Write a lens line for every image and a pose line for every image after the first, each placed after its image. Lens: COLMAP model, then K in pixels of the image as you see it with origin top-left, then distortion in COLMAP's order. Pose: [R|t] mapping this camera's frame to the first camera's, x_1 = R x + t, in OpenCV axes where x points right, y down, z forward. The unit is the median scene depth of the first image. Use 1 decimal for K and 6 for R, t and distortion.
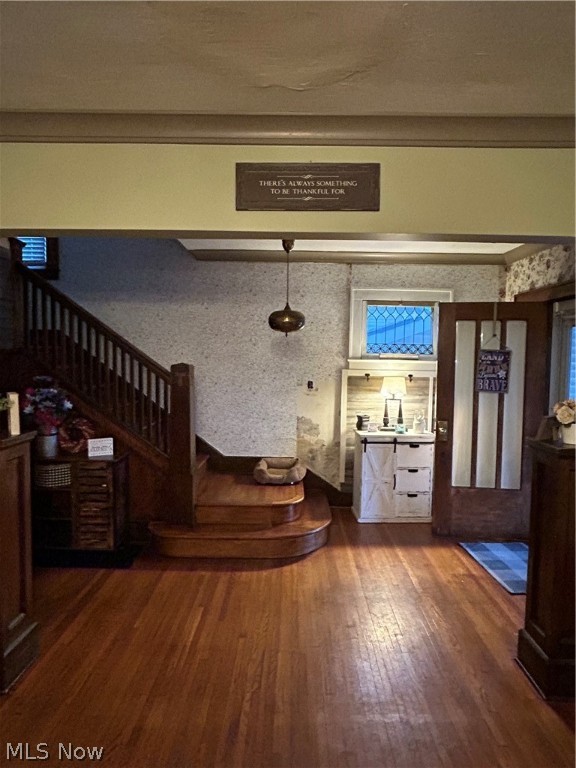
lens RADIAL K [[473.8, 0, 287.3], [0, 473.8, 380.7], [0, 0, 1]] dist [0.020107, 0.000017]
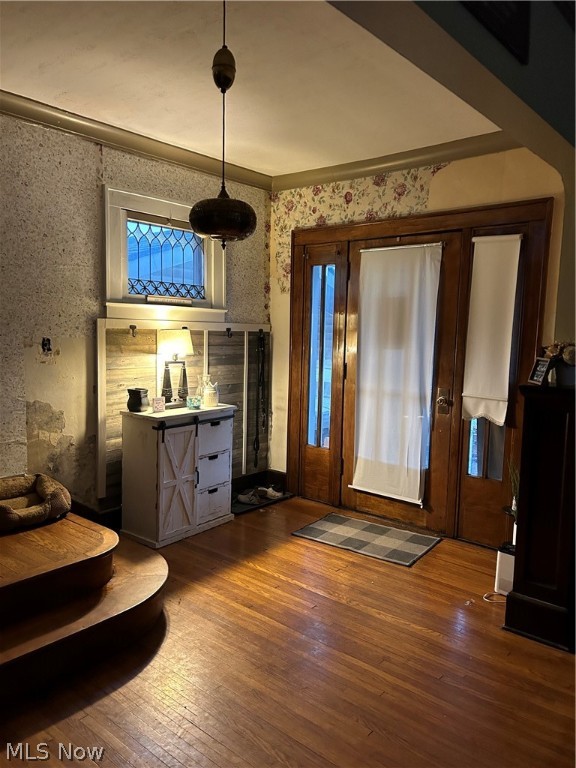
lens RADIAL K [[577.2, 0, 288.3], [0, 577.2, 389.3], [0, 0, 1]] dist [0.052401, -0.058627]
pose [[0.643050, -0.084710, 0.761124, -0.311456], [0.030405, 0.995904, 0.085152, 0.011619], [-0.765220, -0.031615, 0.642992, 0.320522]]
